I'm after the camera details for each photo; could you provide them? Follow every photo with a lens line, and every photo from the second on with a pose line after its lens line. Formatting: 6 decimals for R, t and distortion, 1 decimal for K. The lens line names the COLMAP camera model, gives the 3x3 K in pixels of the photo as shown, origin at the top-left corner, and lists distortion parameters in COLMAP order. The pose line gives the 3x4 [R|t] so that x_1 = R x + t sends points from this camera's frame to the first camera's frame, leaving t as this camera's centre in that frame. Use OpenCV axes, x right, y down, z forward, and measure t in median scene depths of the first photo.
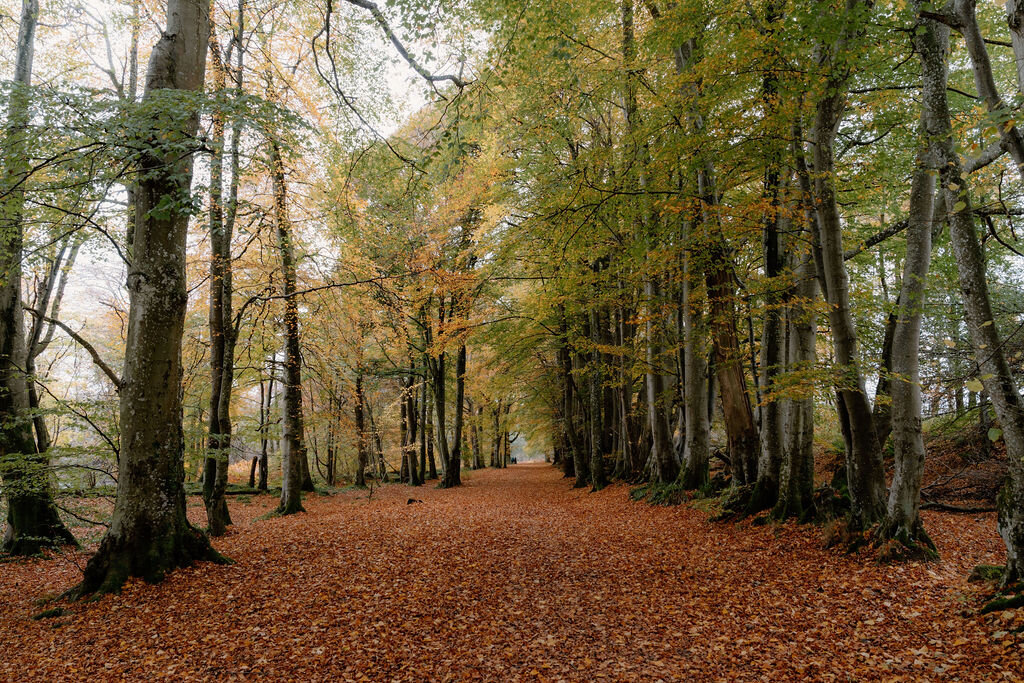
lens RADIAL K [[698.4, 0, 512.0], [0, 698.4, 341.5], [0, 0, 1]] dist [0.000377, 0.002112]
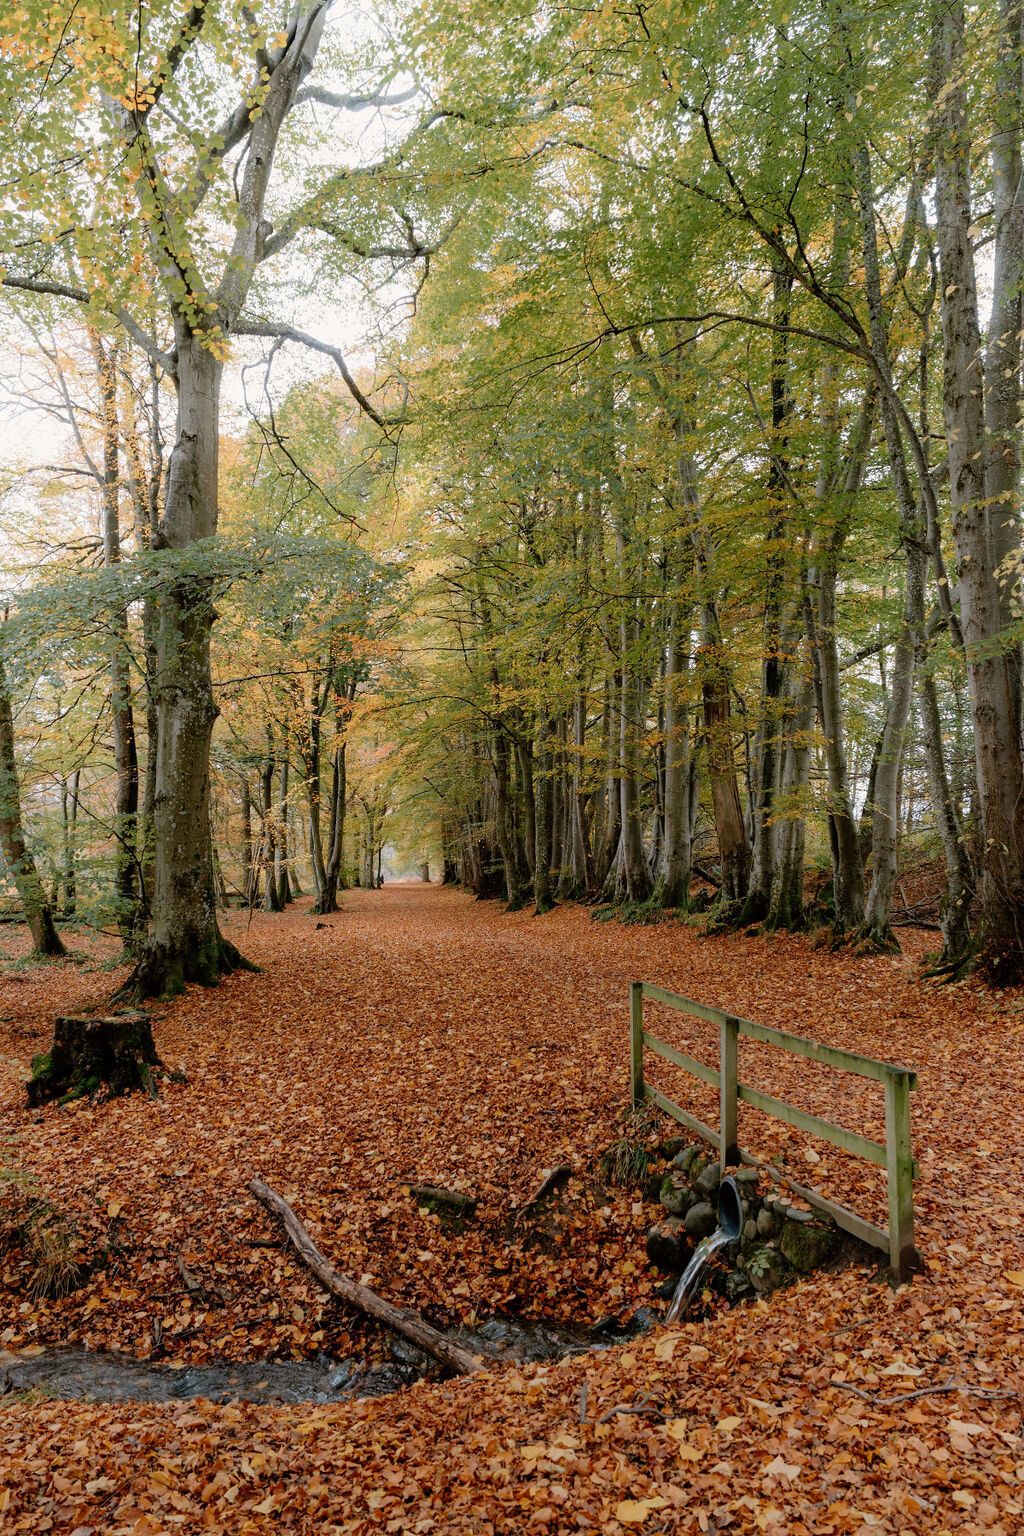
lens RADIAL K [[1047.6, 0, 512.0], [0, 1047.6, 768.0], [0, 0, 1]] dist [0.000377, 0.002112]
pose [[0.988812, 0.018104, 0.148062, -0.223980], [-0.027263, 0.997822, 0.060061, -0.068726], [-0.146652, -0.063426, 0.987153, -0.453173]]
